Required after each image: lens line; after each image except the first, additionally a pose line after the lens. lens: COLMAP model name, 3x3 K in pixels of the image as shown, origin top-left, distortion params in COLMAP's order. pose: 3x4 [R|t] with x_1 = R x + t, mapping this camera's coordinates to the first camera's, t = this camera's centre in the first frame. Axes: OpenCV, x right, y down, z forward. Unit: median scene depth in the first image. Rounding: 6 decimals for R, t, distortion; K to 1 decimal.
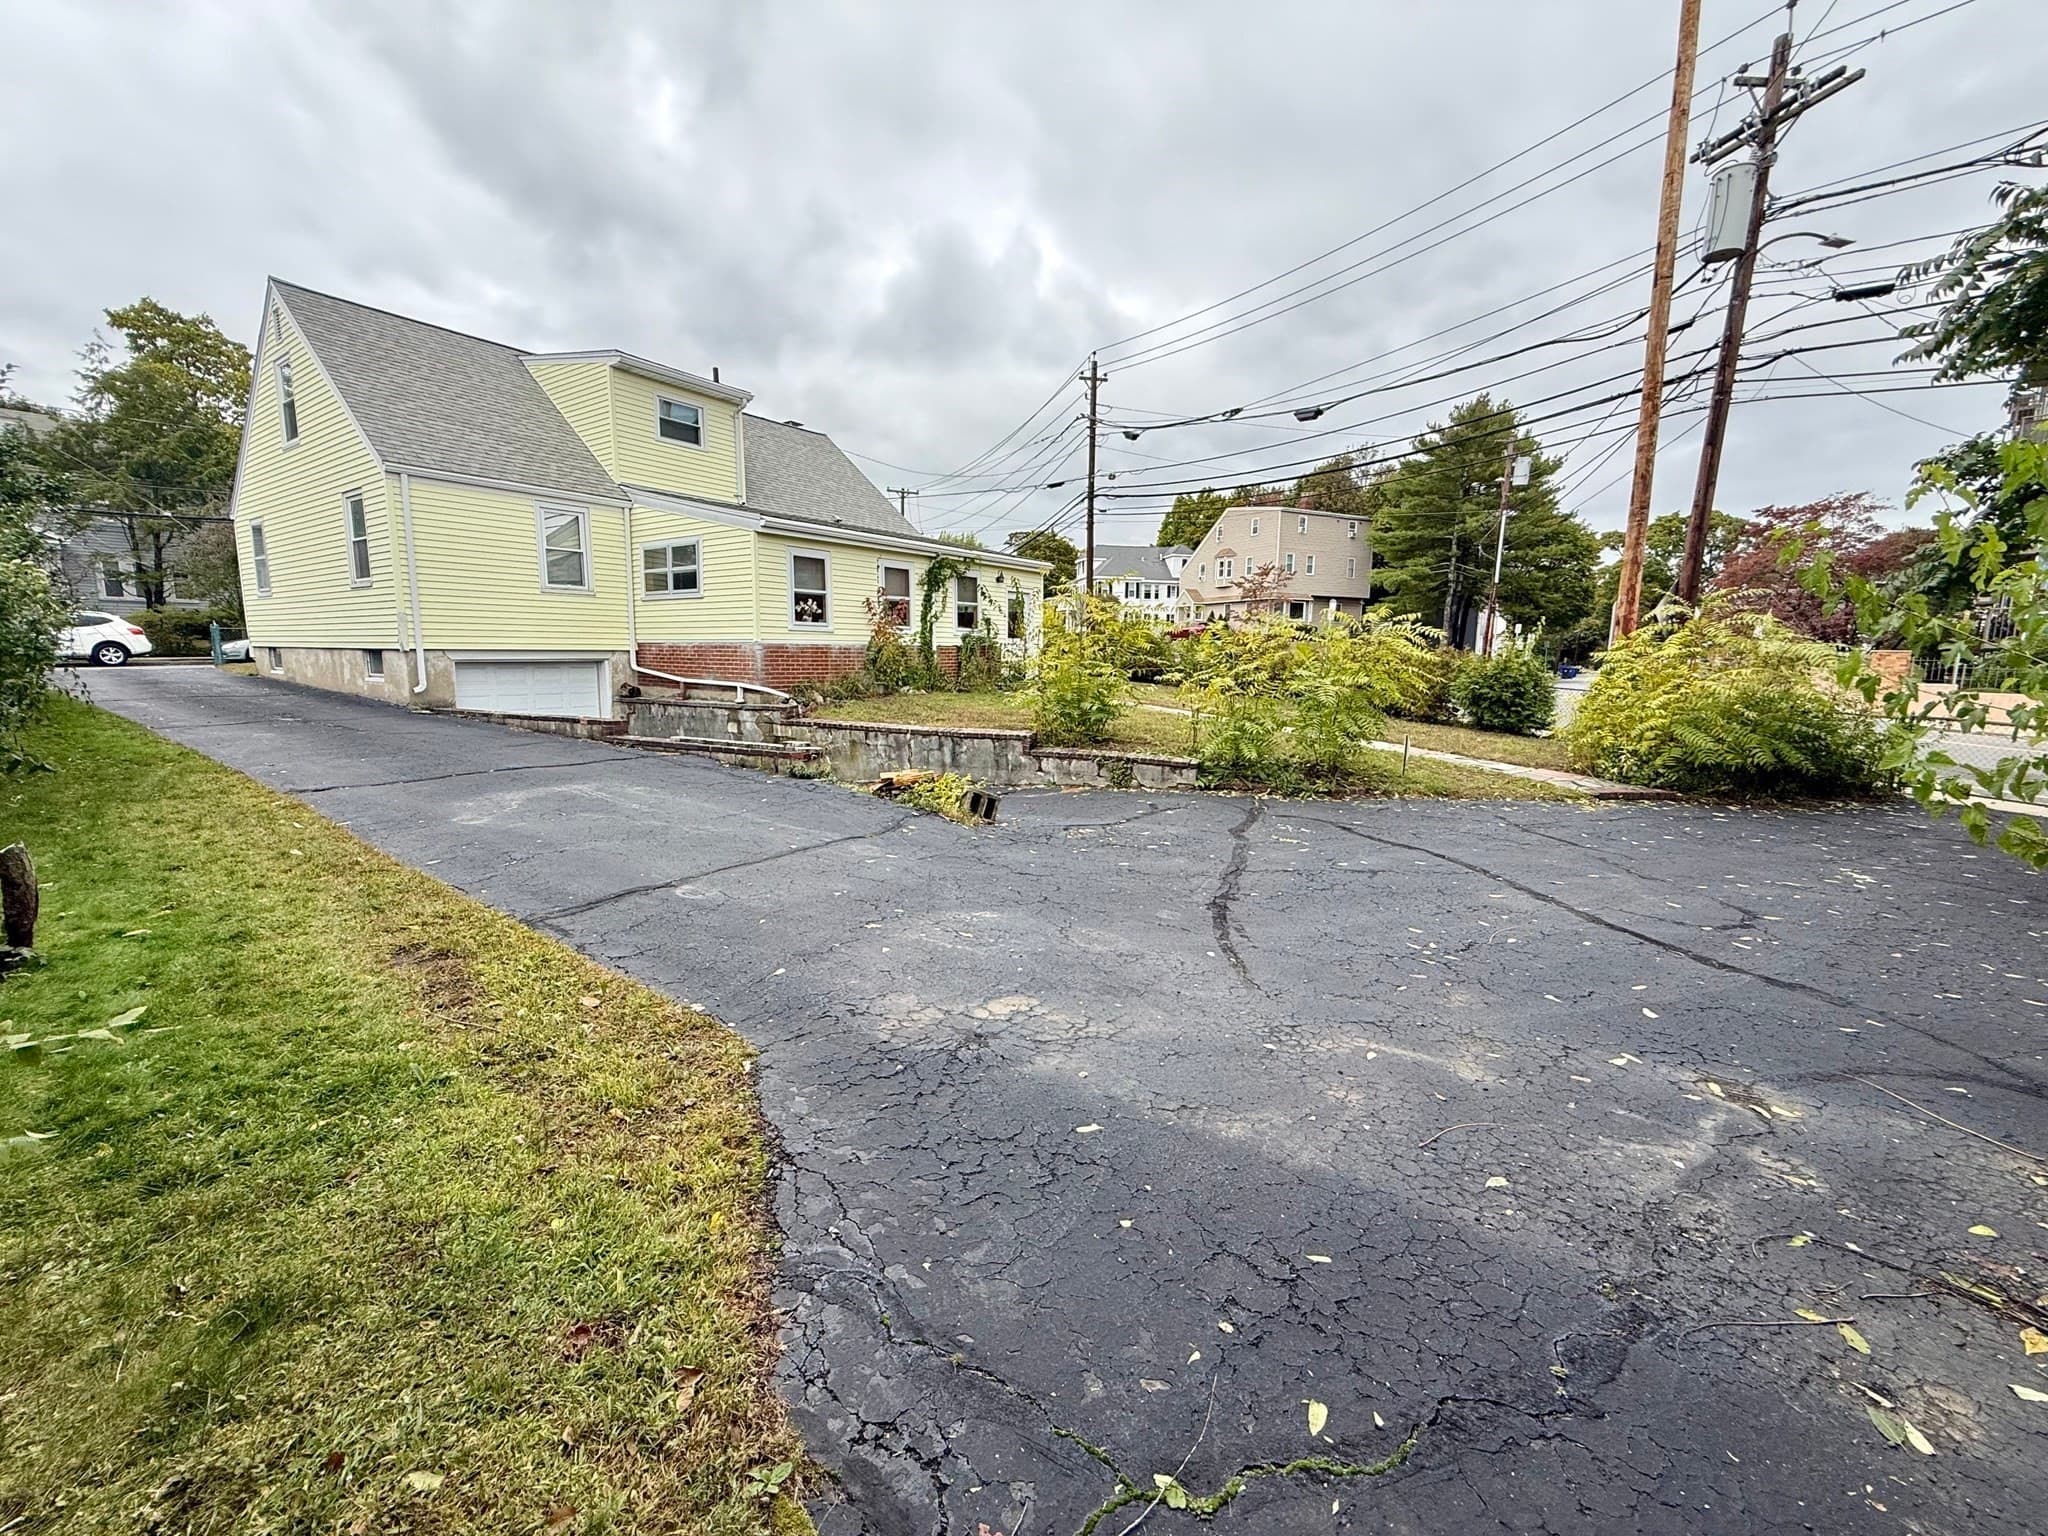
lens RADIAL K [[817.0, 0, 1014.7], [0, 817.0, 764.6], [0, 0, 1]] dist [-0.000300, 0.000594]
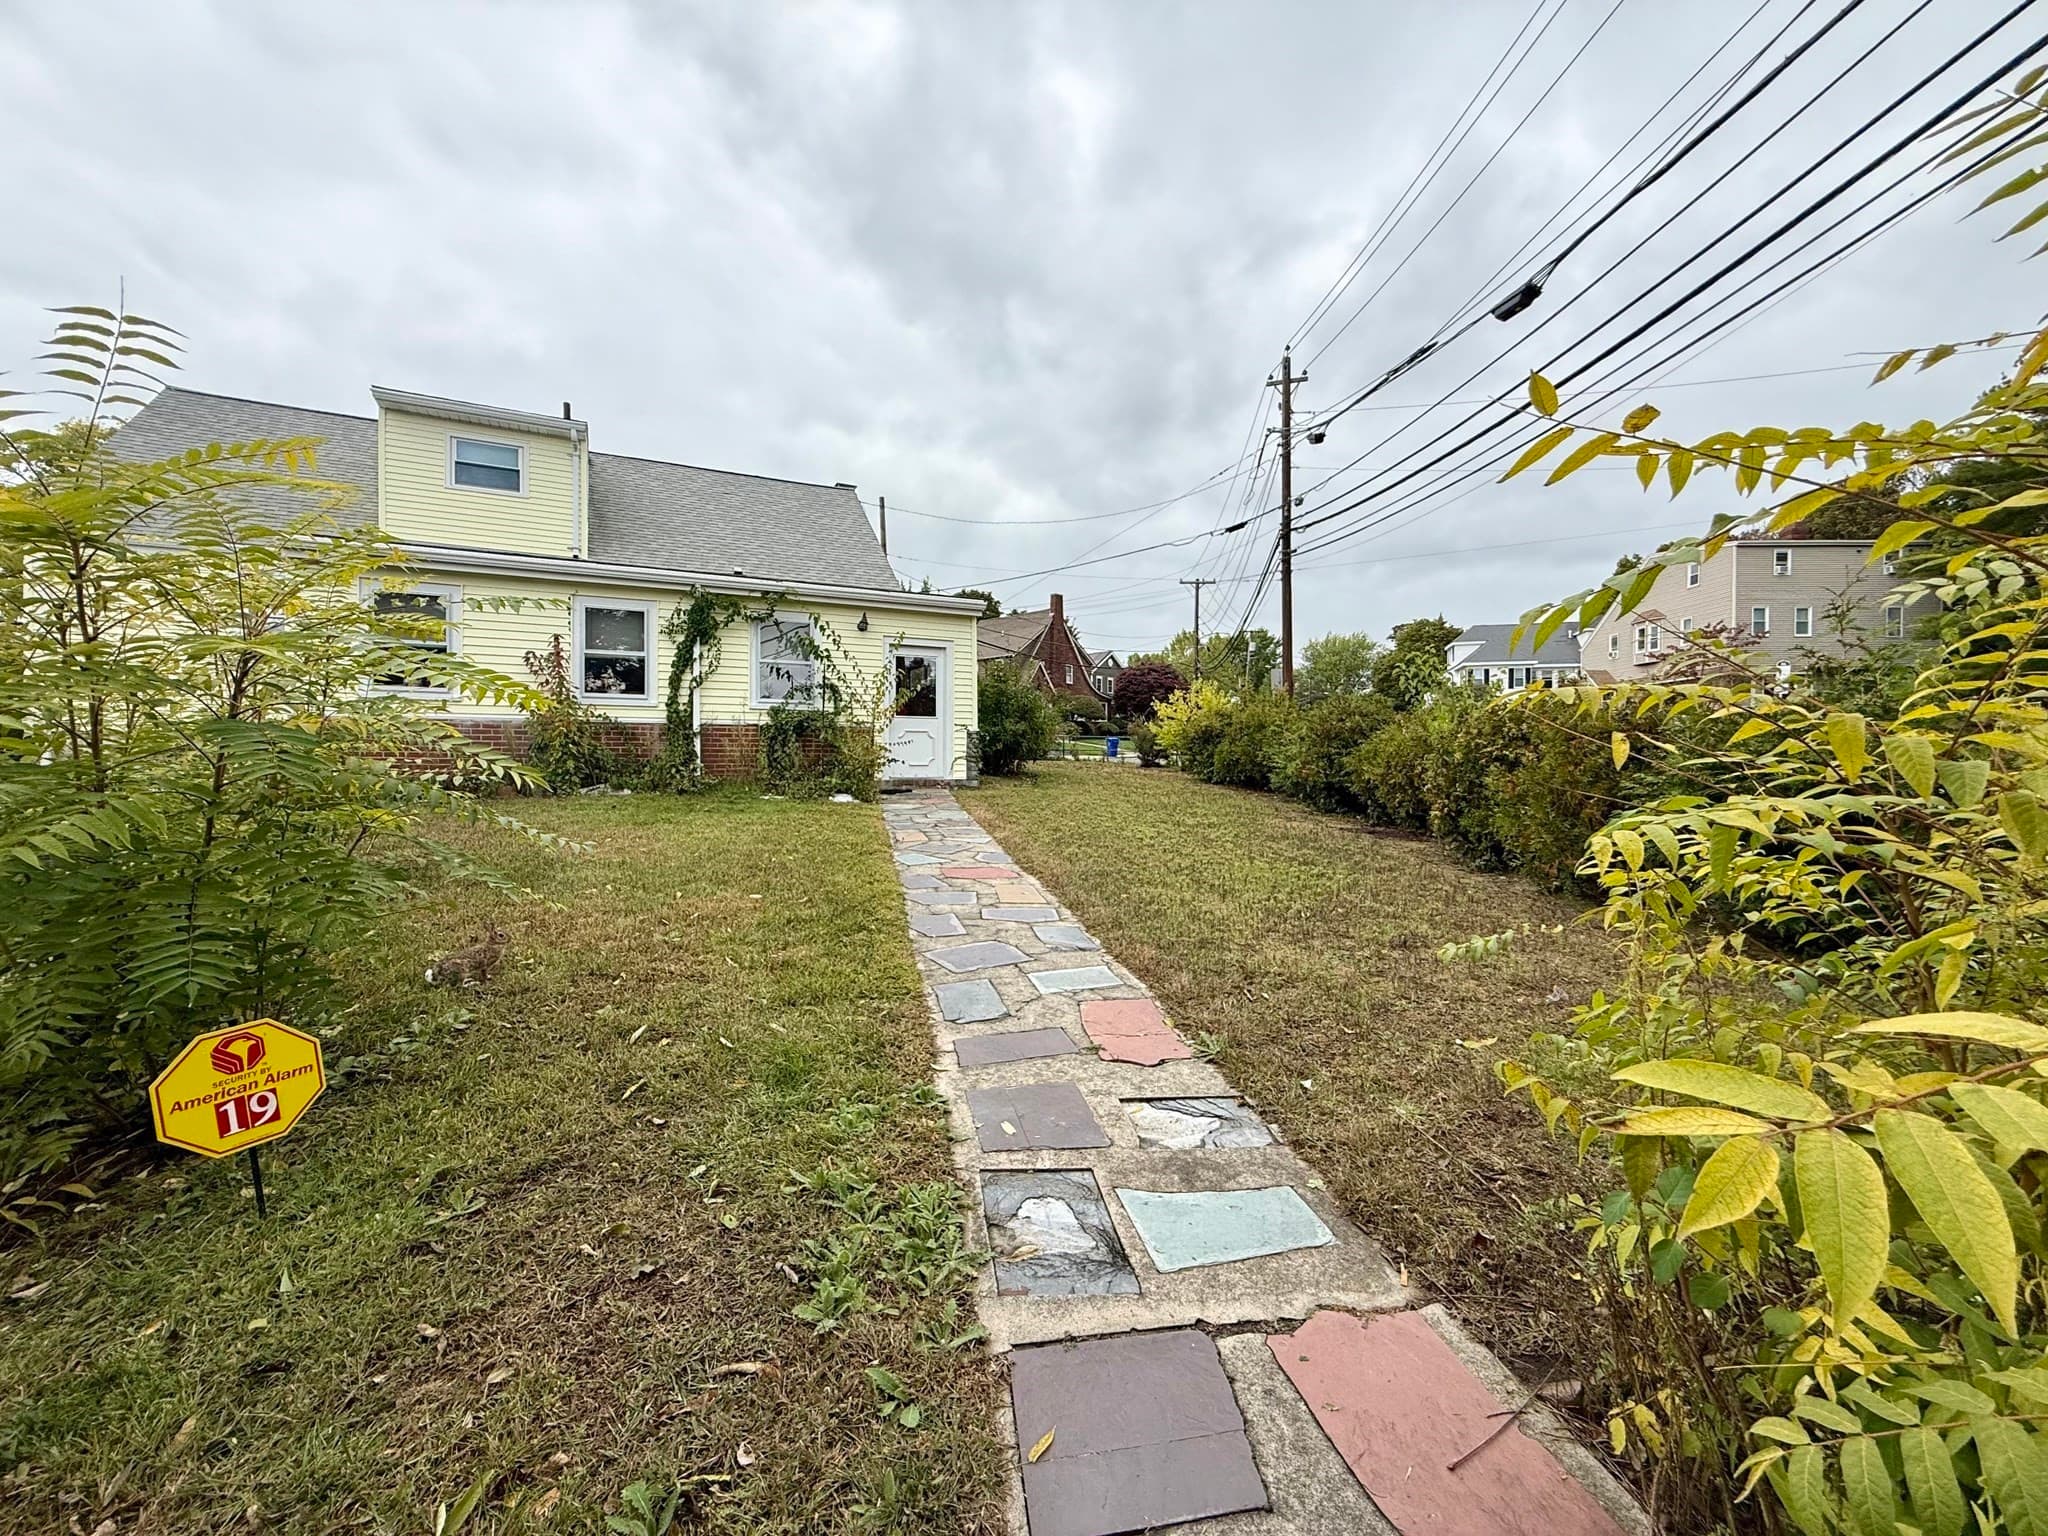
lens RADIAL K [[817.0, 0, 1014.7], [0, 817.0, 764.6], [0, 0, 1]] dist [-0.000300, 0.000594]
pose [[0.878145, -0.002630, -0.478387, 0.456930], [-0.062719, 0.990721, -0.120575, -0.051682], [0.474265, 0.135886, 0.869832, 0.573926]]
